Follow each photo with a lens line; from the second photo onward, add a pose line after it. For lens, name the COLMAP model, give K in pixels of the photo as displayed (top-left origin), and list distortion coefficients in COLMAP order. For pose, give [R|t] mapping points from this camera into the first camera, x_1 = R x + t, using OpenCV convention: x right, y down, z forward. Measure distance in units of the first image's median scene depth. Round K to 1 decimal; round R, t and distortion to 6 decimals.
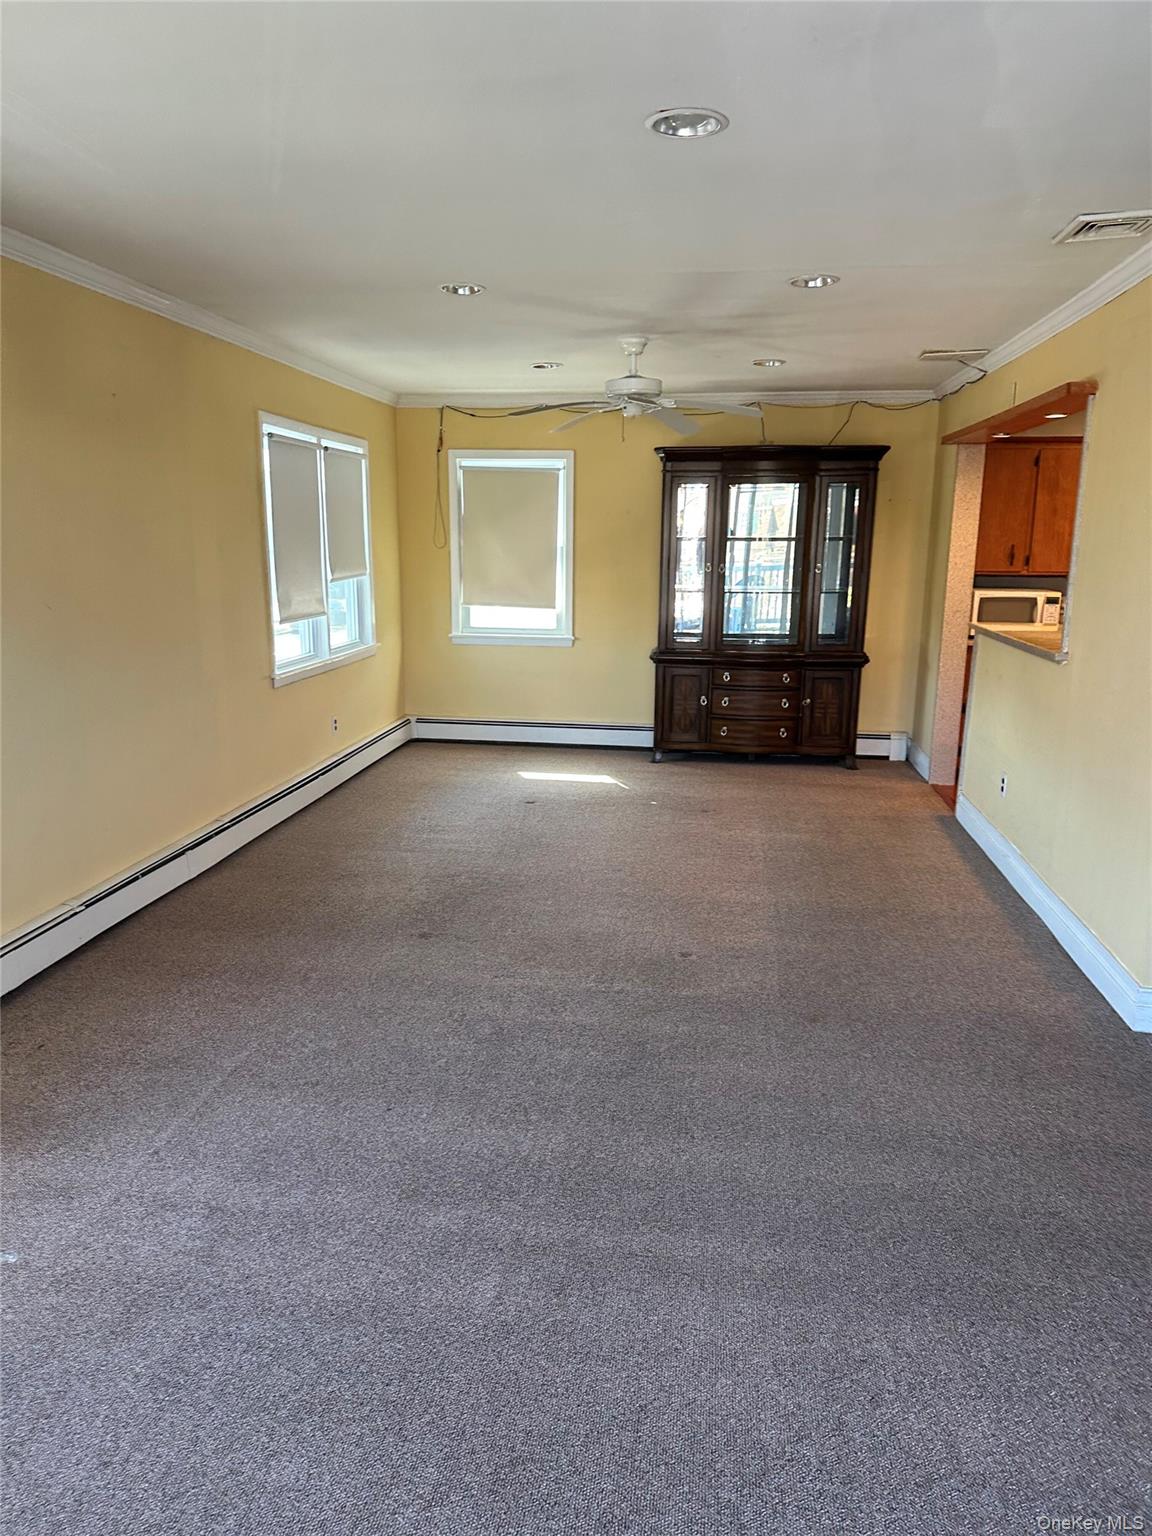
lens RADIAL K [[1069.8, 0, 575.9], [0, 1069.8, 768.4], [0, 0, 1]] dist [0.009485, 0.003295]
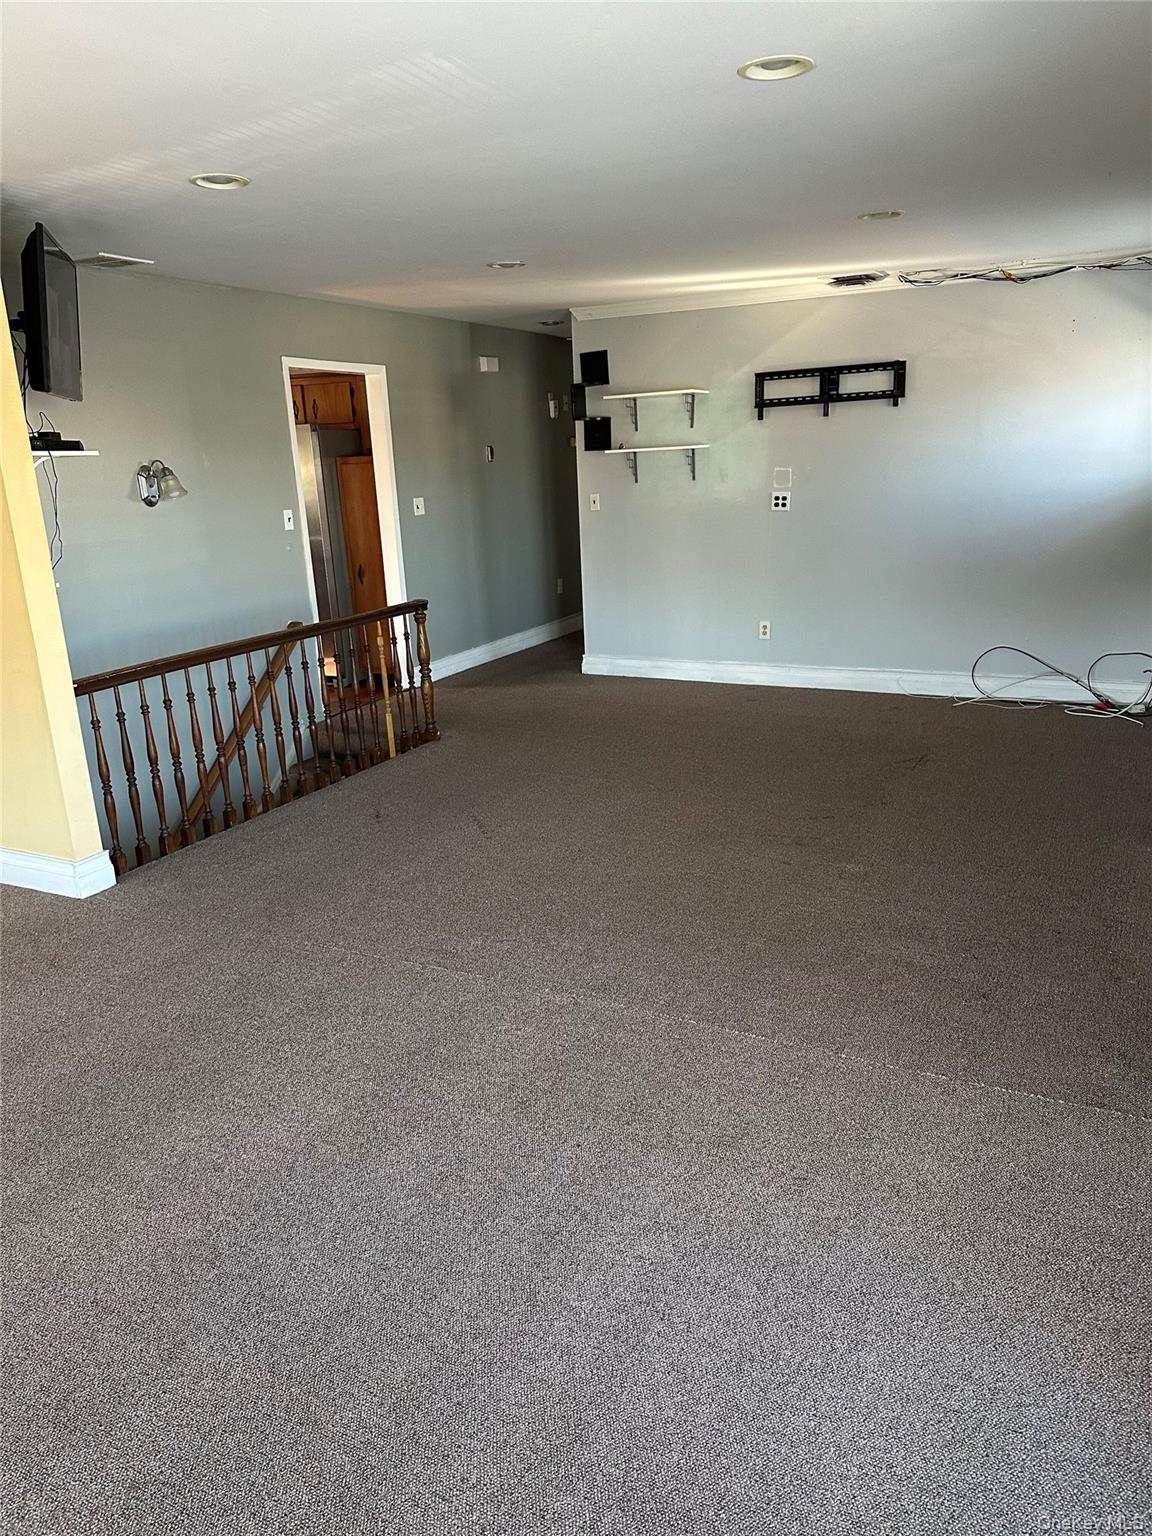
lens RADIAL K [[1069.8, 0, 578.8], [0, 1069.8, 769.0], [0, 0, 1]] dist [0.009485, 0.003295]
pose [[0.321414, -0.291622, 0.900916, -0.523807], [0.244049, 0.944769, 0.218749, -0.024132], [-0.914950, 0.149558, 0.374832, 0.062276]]
